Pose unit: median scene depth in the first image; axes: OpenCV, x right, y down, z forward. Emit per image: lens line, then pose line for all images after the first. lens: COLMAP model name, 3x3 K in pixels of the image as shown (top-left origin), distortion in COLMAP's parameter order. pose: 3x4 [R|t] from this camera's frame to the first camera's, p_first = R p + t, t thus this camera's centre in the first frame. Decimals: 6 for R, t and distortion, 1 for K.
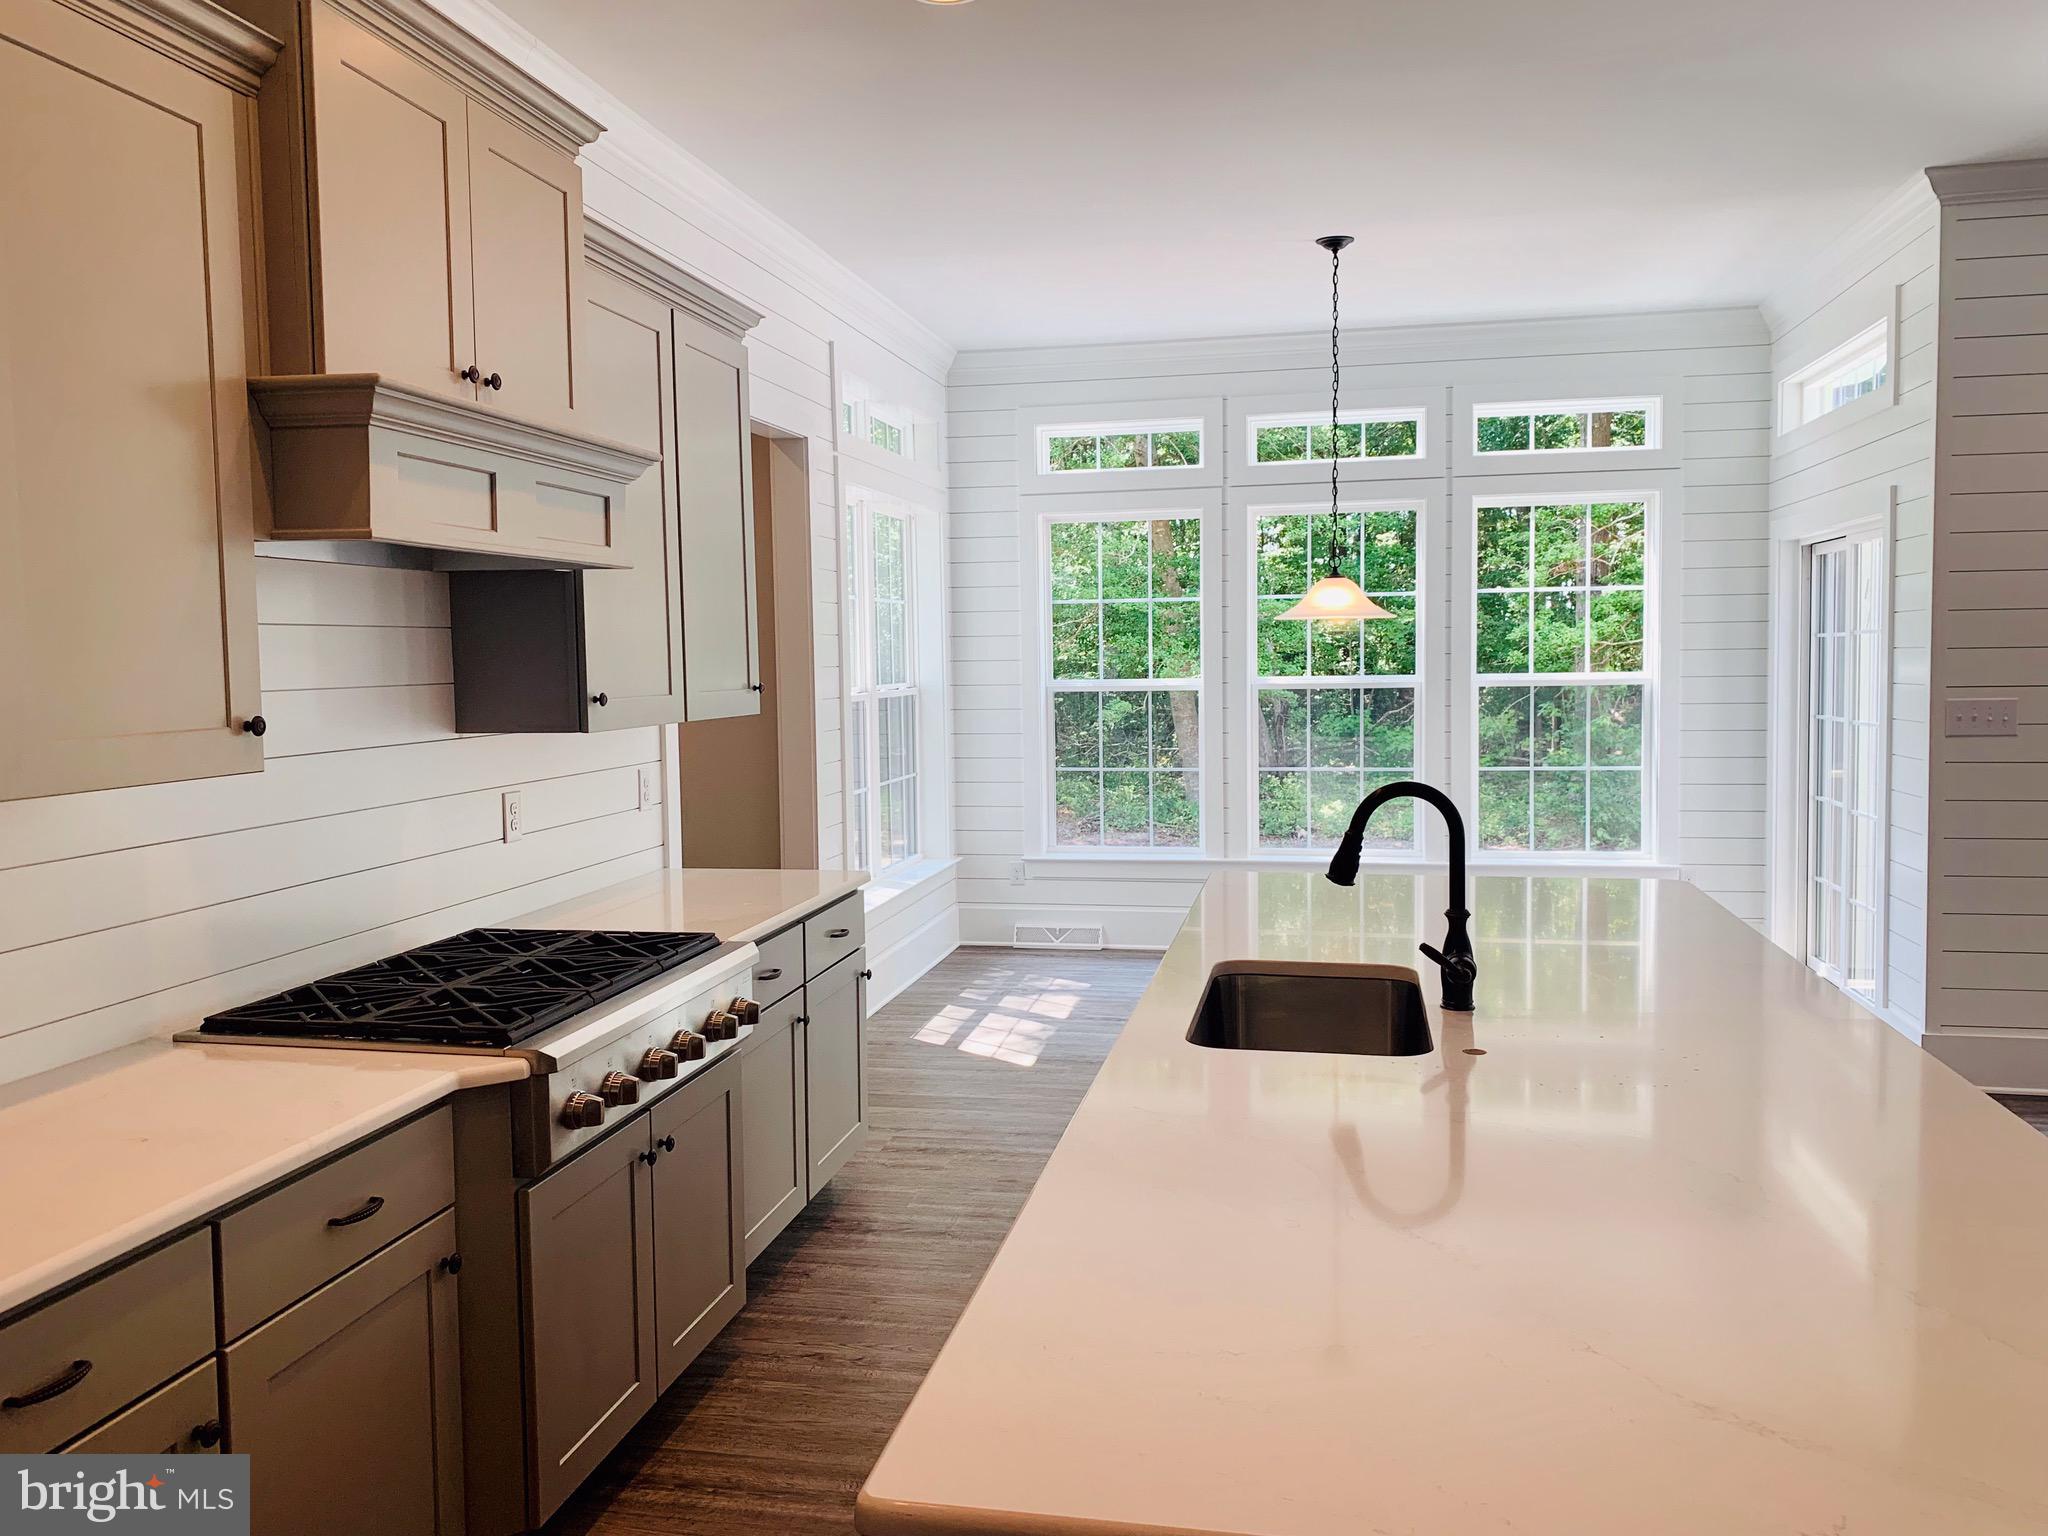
lens RADIAL K [[1564.0, 0, 1024.0], [0, 1564.0, 768.0], [0, 0, 1]] dist [-0.022423, -0.002164]
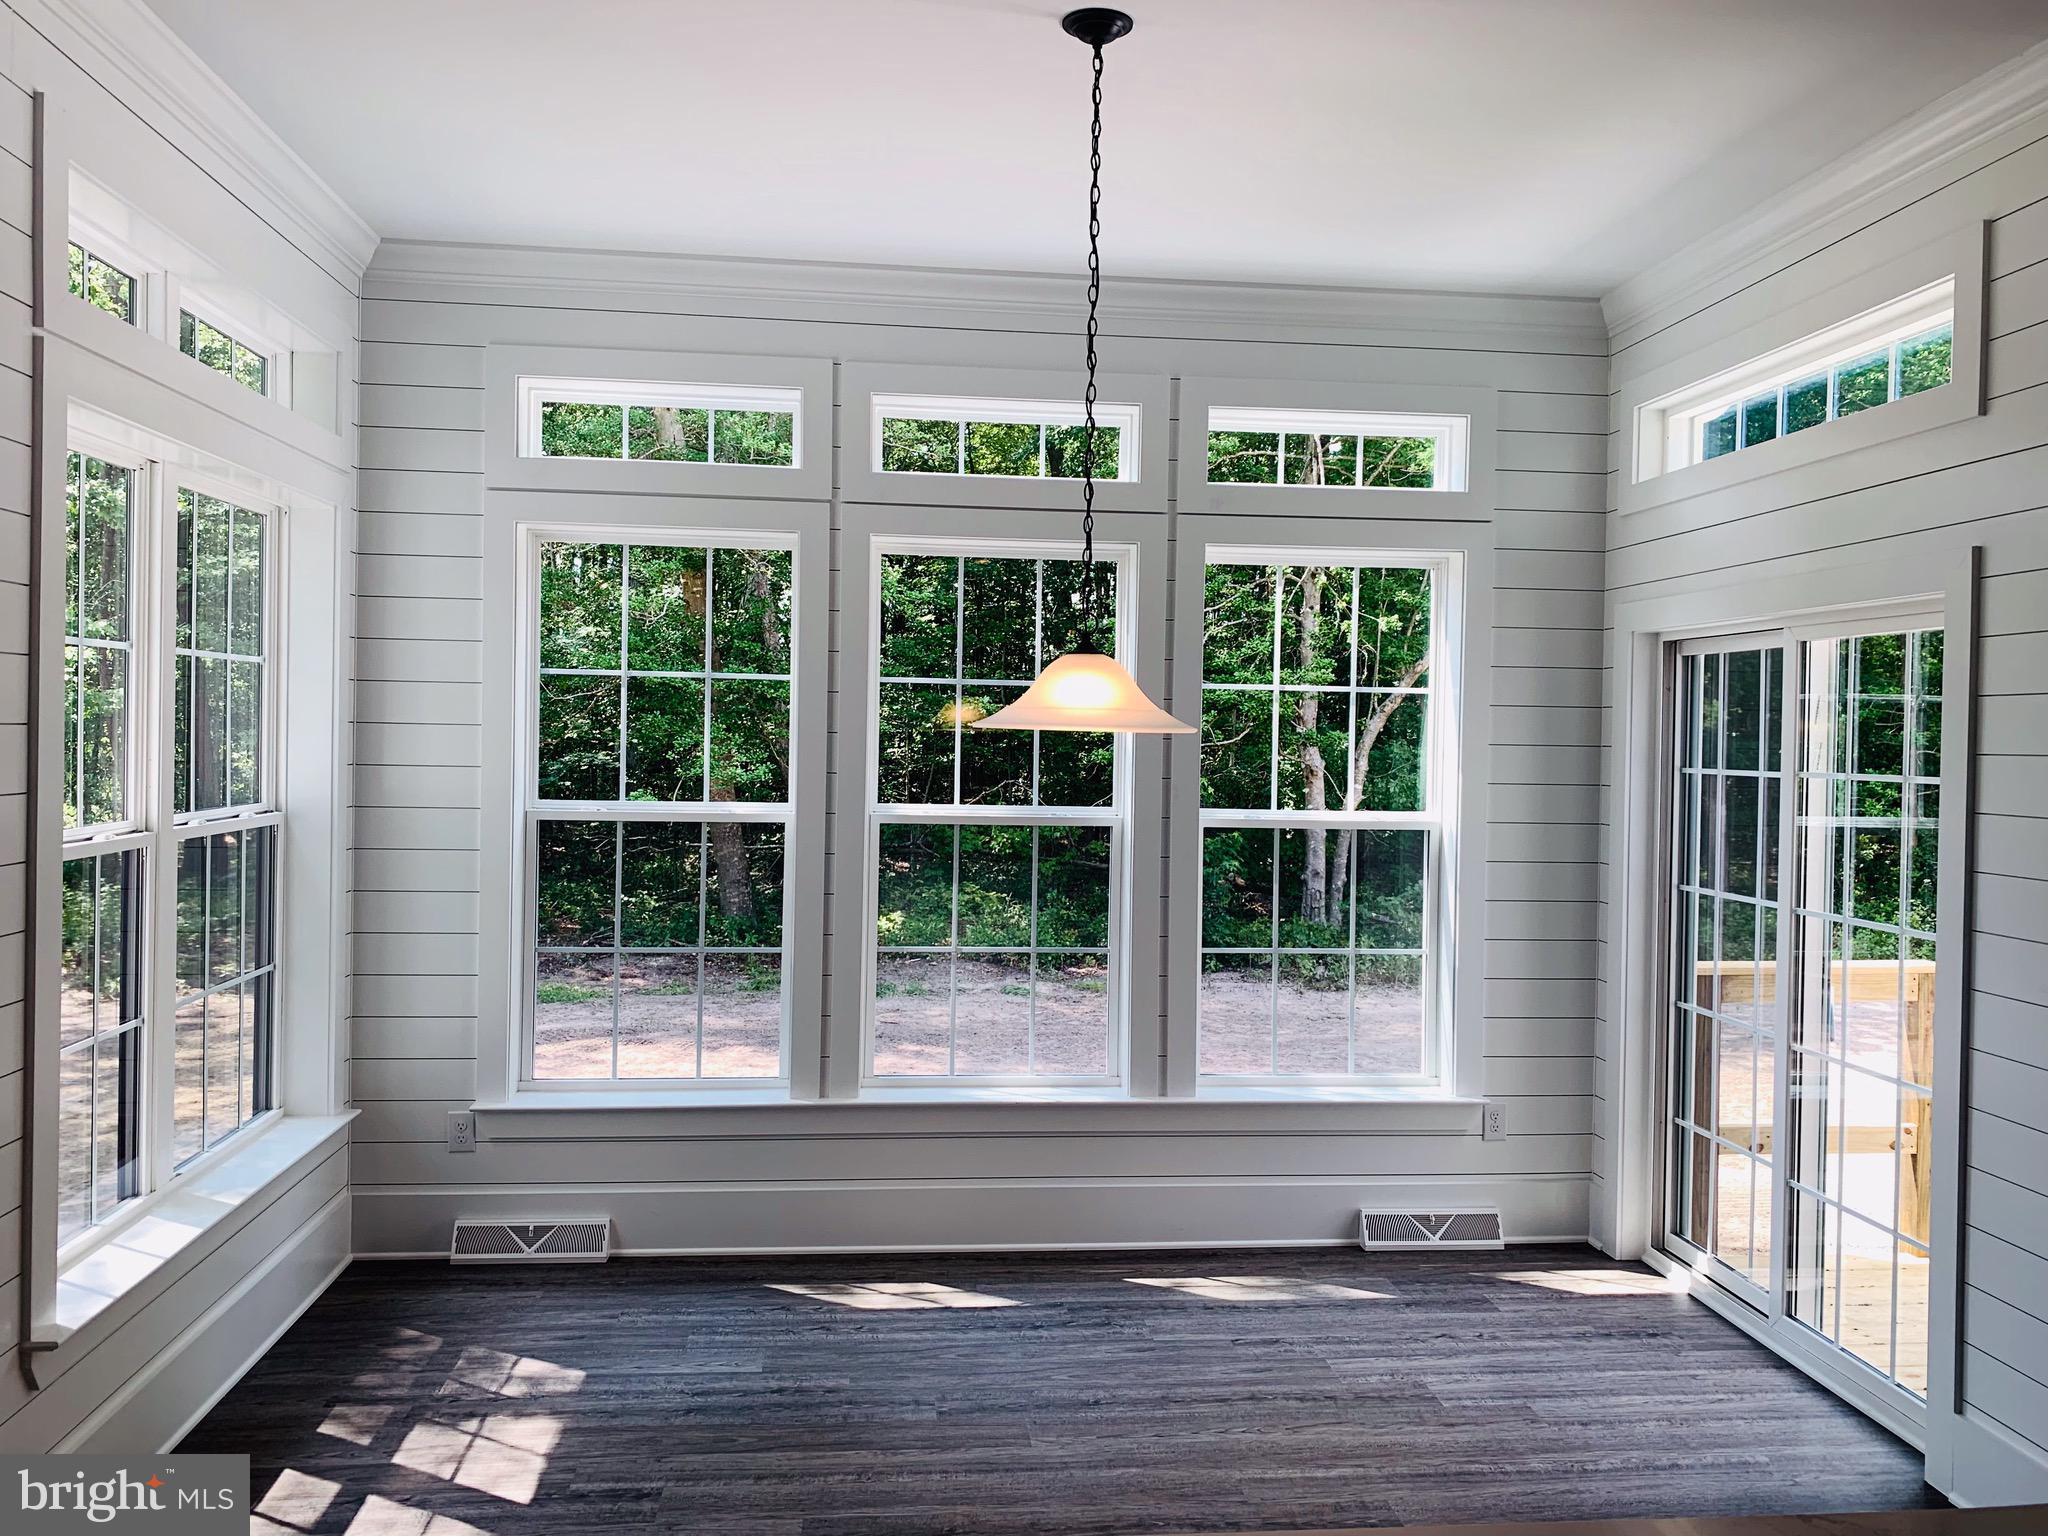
lens RADIAL K [[1564.9, 0, 1024.0], [0, 1564.9, 768.0], [0, 0, 1]] dist [0.040144, 0.004085]
pose [[0.953841, 0.028961, 0.298913, 0.016135], [-0.014906, 0.998678, -0.049195, -0.043407], [-0.299942, 0.042468, 0.953012, 0.379828]]
